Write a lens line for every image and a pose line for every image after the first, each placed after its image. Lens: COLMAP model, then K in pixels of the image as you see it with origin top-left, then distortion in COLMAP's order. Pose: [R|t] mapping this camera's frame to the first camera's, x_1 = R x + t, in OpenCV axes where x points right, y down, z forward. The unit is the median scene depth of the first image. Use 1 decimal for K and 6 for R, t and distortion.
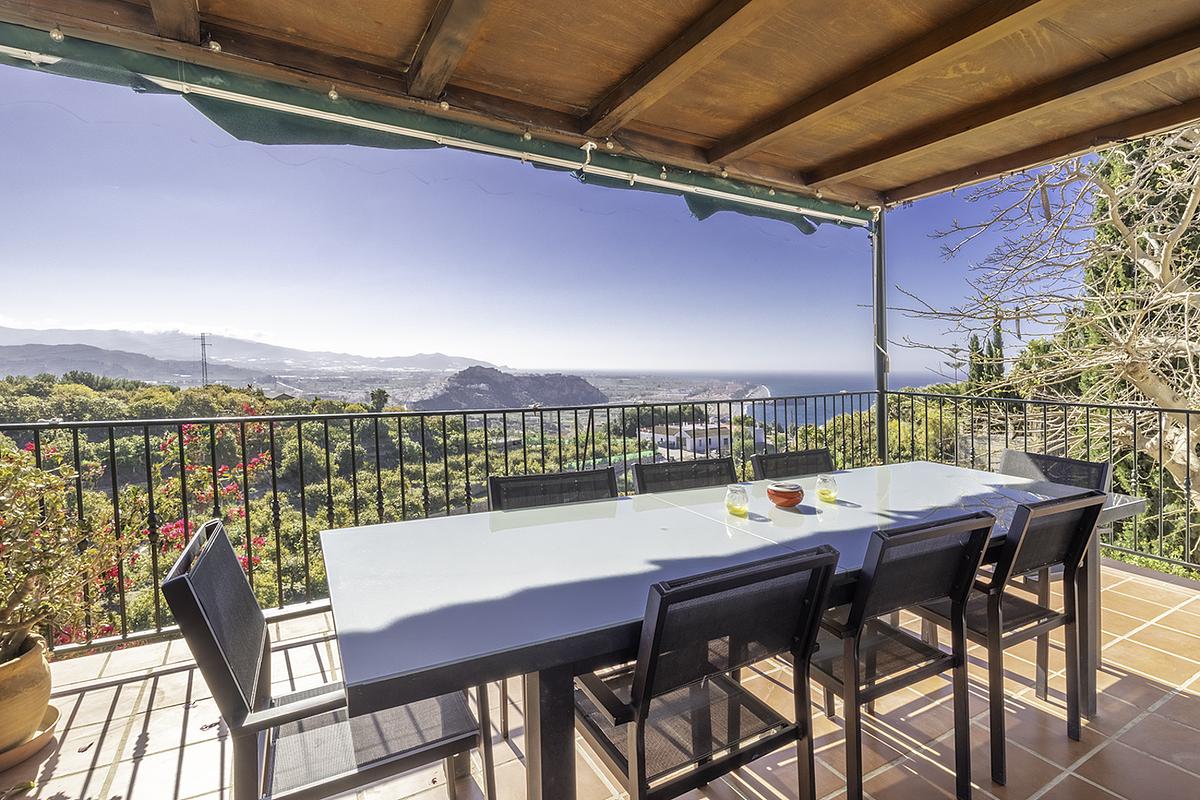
lens RADIAL K [[635.1, 0, 617.2], [0, 635.1, 369.4], [0, 0, 1]] dist [-0.000199, -0.000909]
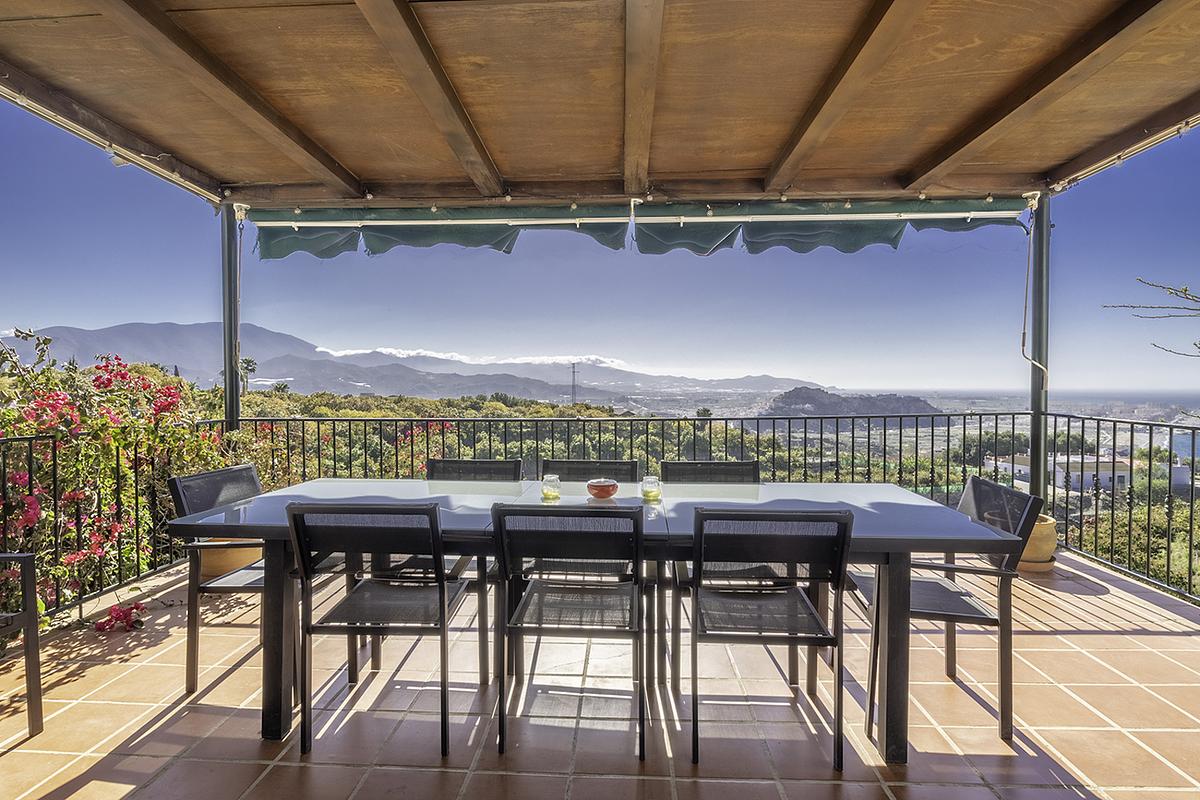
lens RADIAL K [[616.6, 0, 599.7], [0, 616.6, 406.7], [0, 0, 1]] dist [-0.001298, -0.000861]
pose [[0.822210, 0.009893, -0.569098, 0.106055], [0.004973, 0.999686, 0.024563, 0.000937], [0.569163, -0.023026, 0.821902, 0.000043]]
